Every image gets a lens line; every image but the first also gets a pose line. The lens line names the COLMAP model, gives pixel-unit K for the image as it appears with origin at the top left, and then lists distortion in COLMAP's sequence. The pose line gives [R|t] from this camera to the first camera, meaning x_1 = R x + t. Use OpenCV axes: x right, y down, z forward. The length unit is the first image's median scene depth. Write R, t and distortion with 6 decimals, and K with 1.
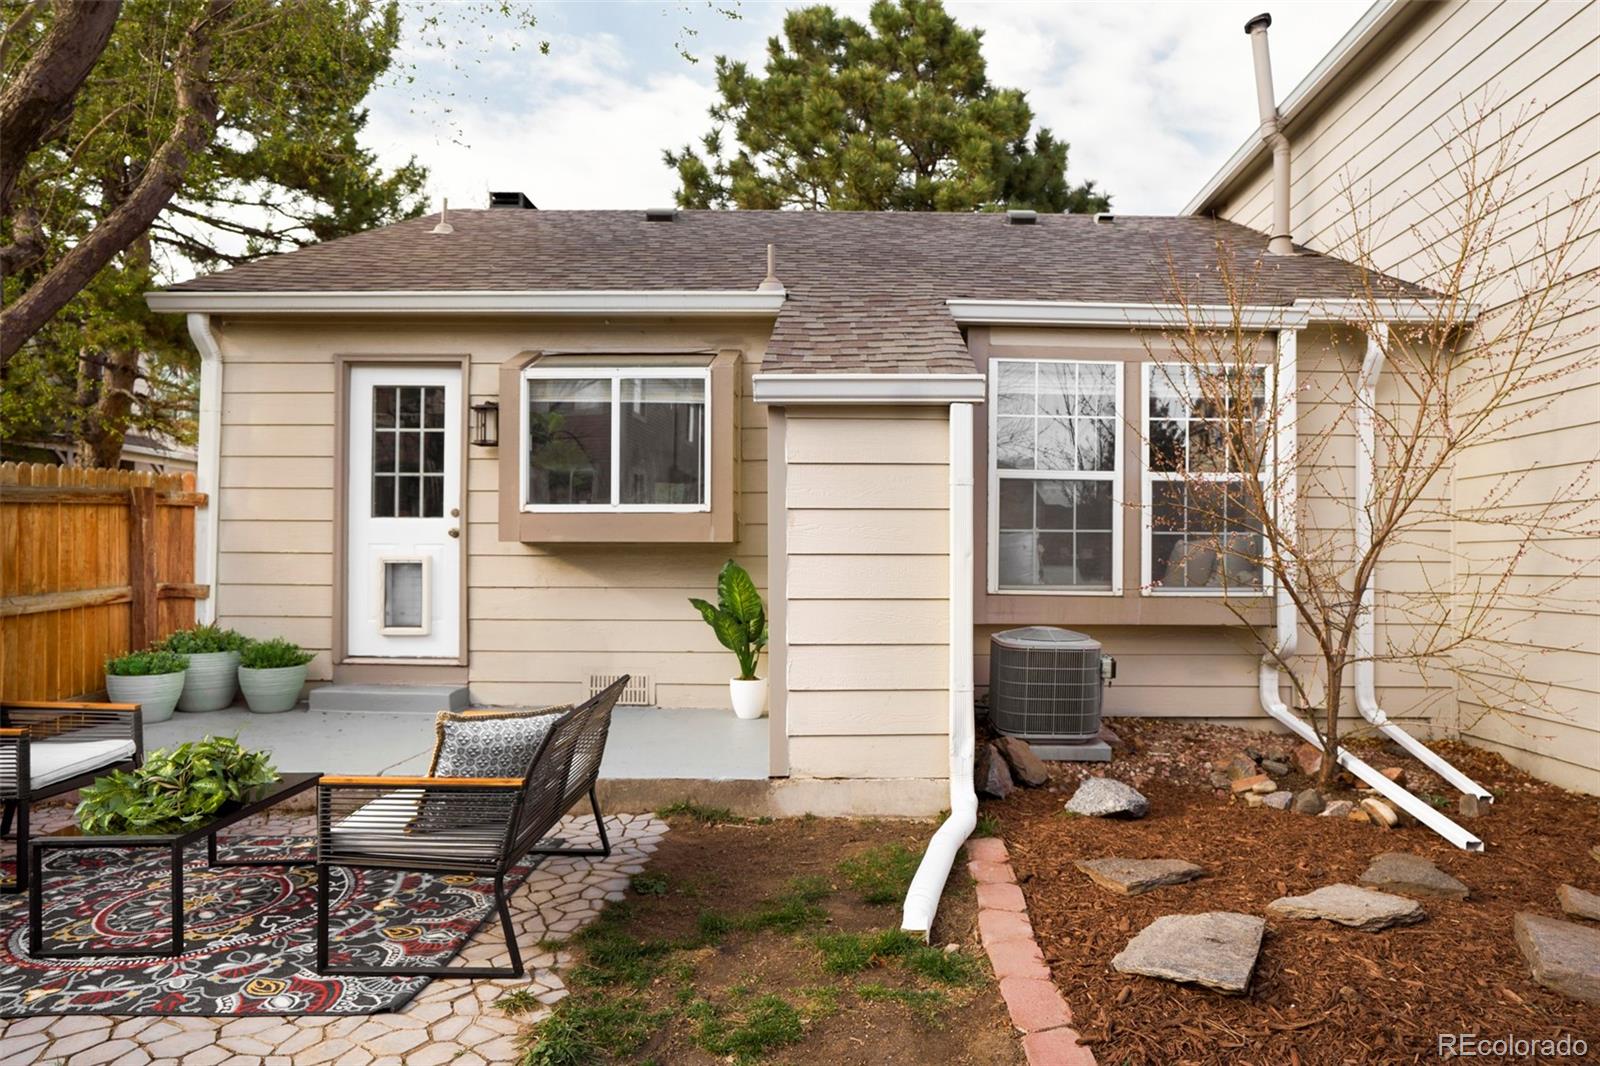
lens RADIAL K [[960.6, 0, 800.0], [0, 960.6, 533.0], [0, 0, 1]] dist [-0.005905, -0.001088]
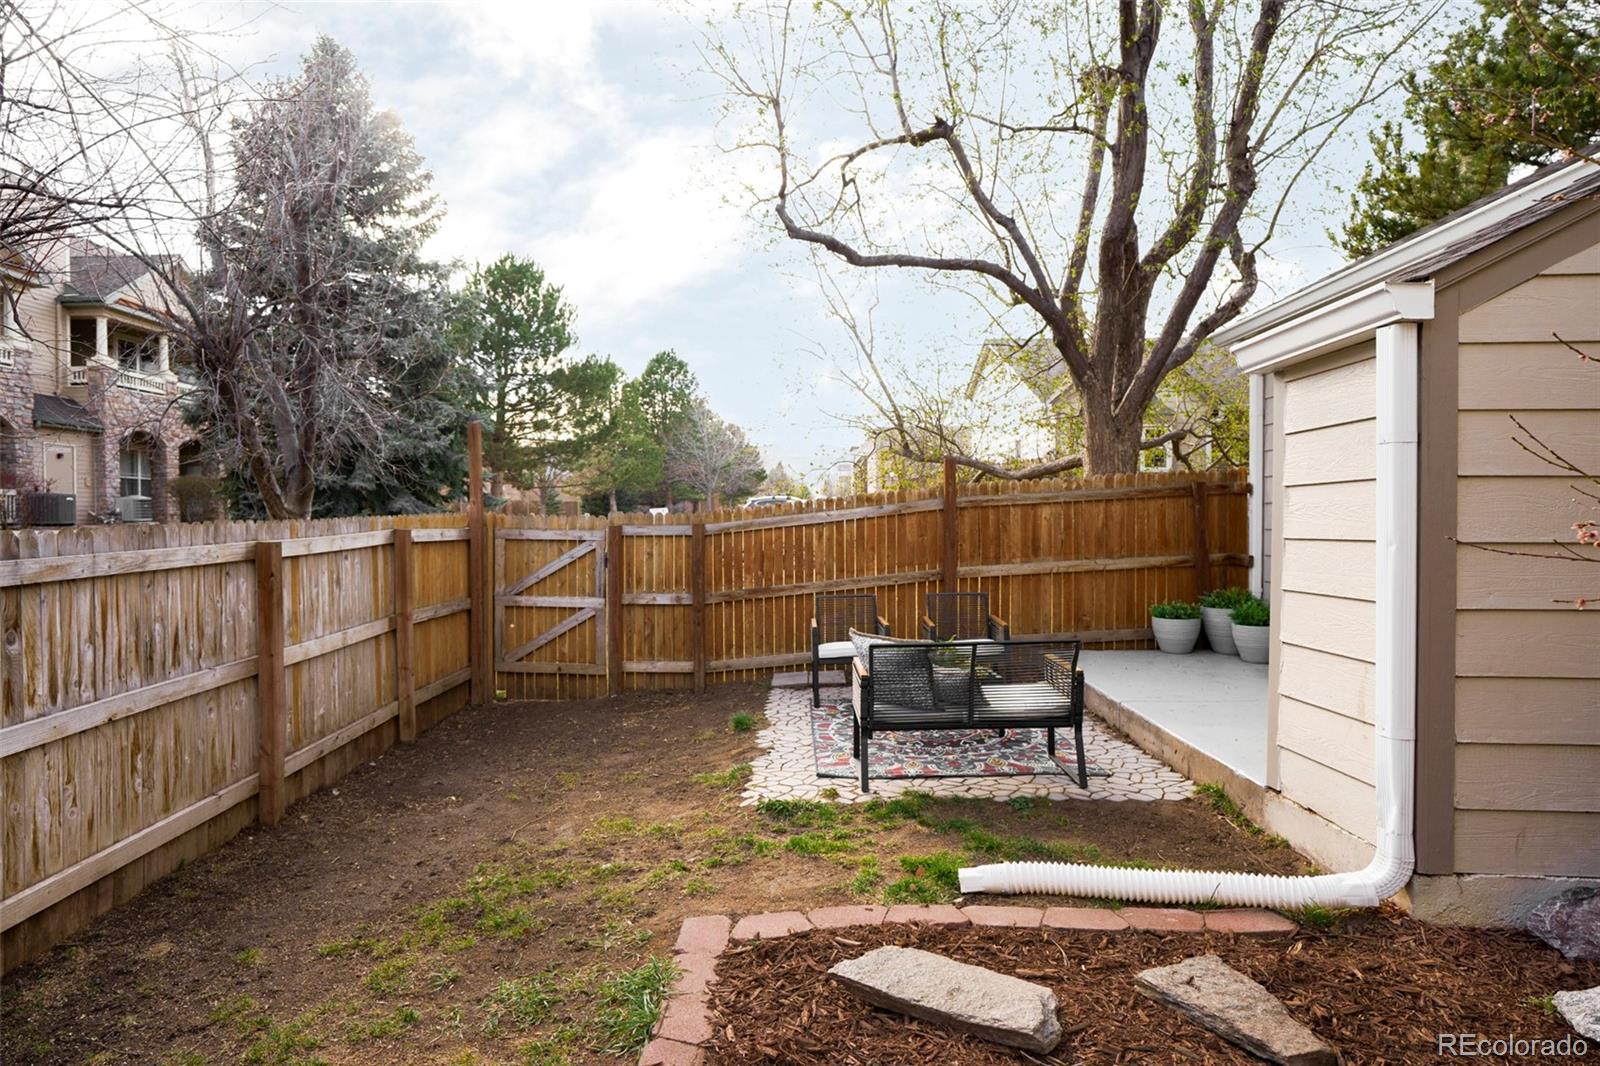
lens RADIAL K [[960.6, 0, 800.0], [0, 960.6, 533.0], [0, 0, 1]] dist [-0.005905, -0.001088]
pose [[-0.018458, 0.007820, -0.999799, 0.875438], [0.029512, 0.999538, 0.007273, -0.003019], [0.999394, -0.029371, -0.018680, 0.588490]]
